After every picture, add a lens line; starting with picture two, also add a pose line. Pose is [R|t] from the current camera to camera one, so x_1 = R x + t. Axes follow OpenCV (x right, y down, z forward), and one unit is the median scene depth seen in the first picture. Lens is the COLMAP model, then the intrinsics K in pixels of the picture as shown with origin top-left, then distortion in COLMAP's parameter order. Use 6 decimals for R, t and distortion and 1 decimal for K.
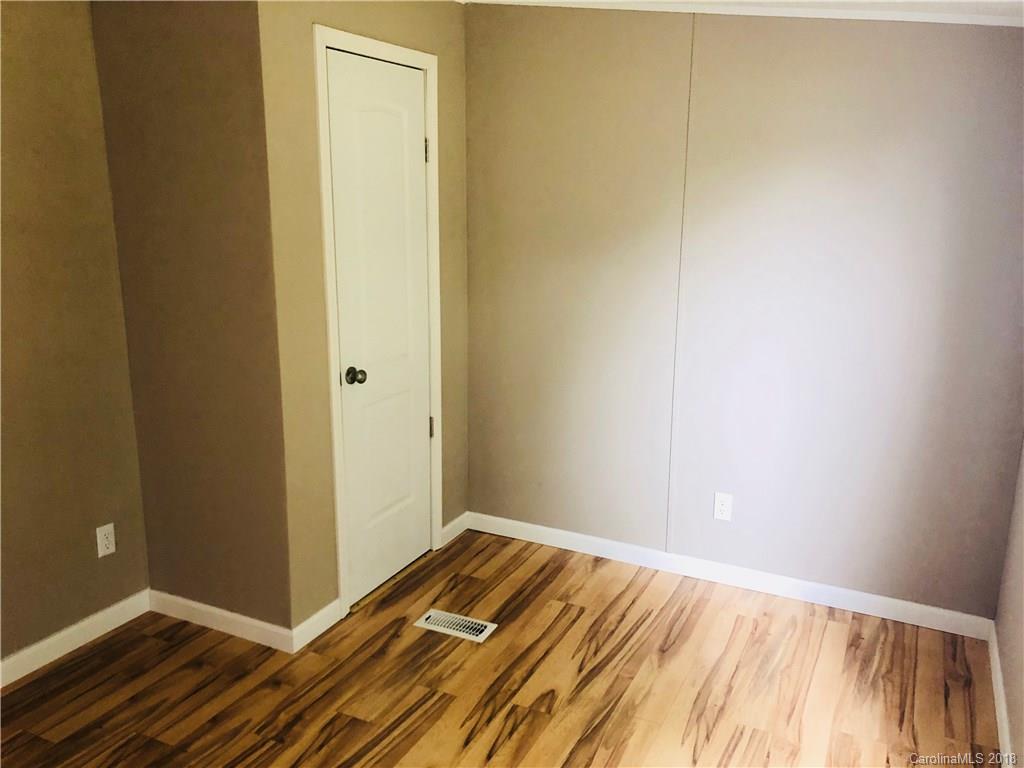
lens RADIAL K [[841.0, 0, 509.2], [0, 841.0, 389.2], [0, 0, 1]] dist [0.042924, -0.014393]
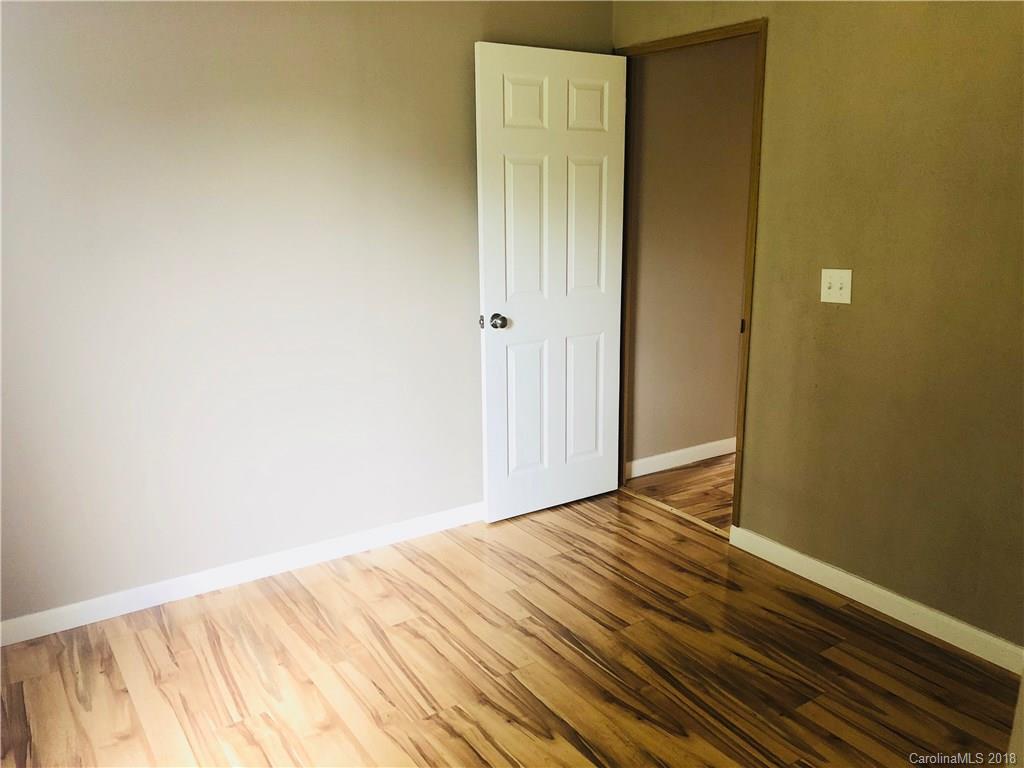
lens RADIAL K [[841.0, 0, 505.8], [0, 841.0, 377.1], [0, 0, 1]] dist [0.042924, -0.014393]
pose [[-0.507613, 0.193610, -0.839550, 0.531296], [-0.185838, 0.926884, 0.326112, -0.205656], [0.841304, 0.321560, -0.434518, 0.986525]]
